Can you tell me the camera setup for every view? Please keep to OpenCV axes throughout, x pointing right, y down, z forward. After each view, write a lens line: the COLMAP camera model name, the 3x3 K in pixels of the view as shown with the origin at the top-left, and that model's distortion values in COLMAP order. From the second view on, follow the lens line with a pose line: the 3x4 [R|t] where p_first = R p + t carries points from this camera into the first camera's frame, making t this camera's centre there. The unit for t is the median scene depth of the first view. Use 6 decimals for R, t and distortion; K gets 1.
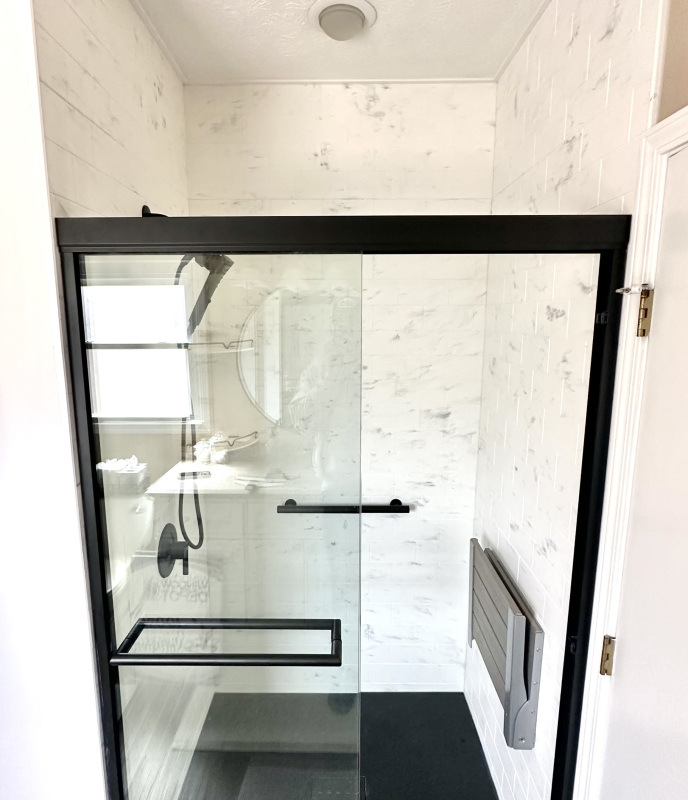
lens RADIAL K [[492.9, 0, 343.2], [0, 492.9, 374.0], [0, 0, 1]] dist [-0.004973, -0.000765]
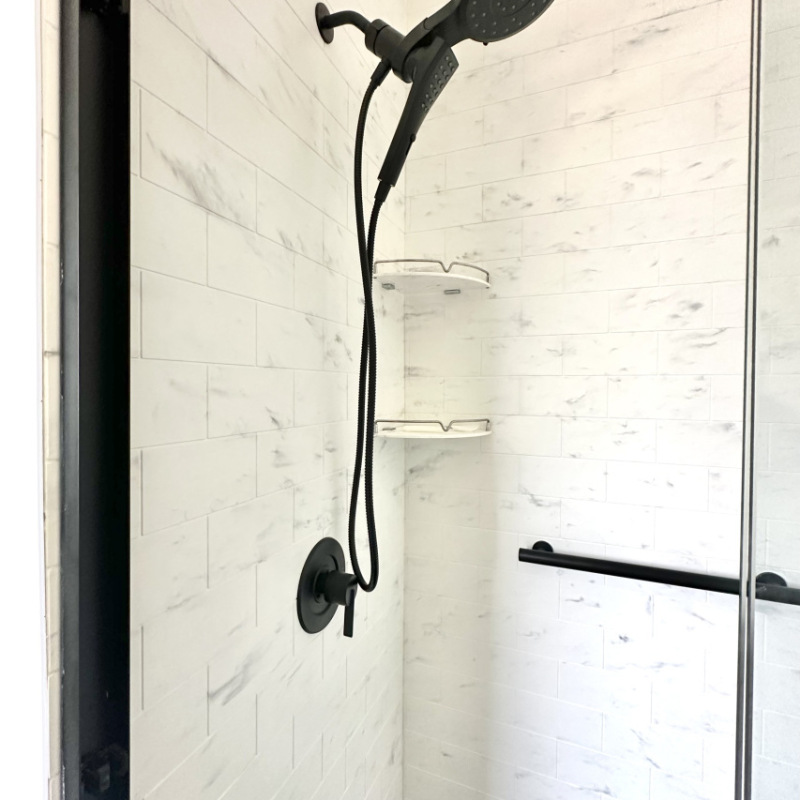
lens RADIAL K [[422.7, 0, 391.9], [0, 422.7, 399.3], [0, 0, 1]] dist [-0.004201, 0.000466]
pose [[0.915043, 0.012510, -0.403162, -0.072001], [-0.069531, 0.989448, -0.127111, 0.167297], [0.397318, 0.144344, 0.906258, 0.458428]]
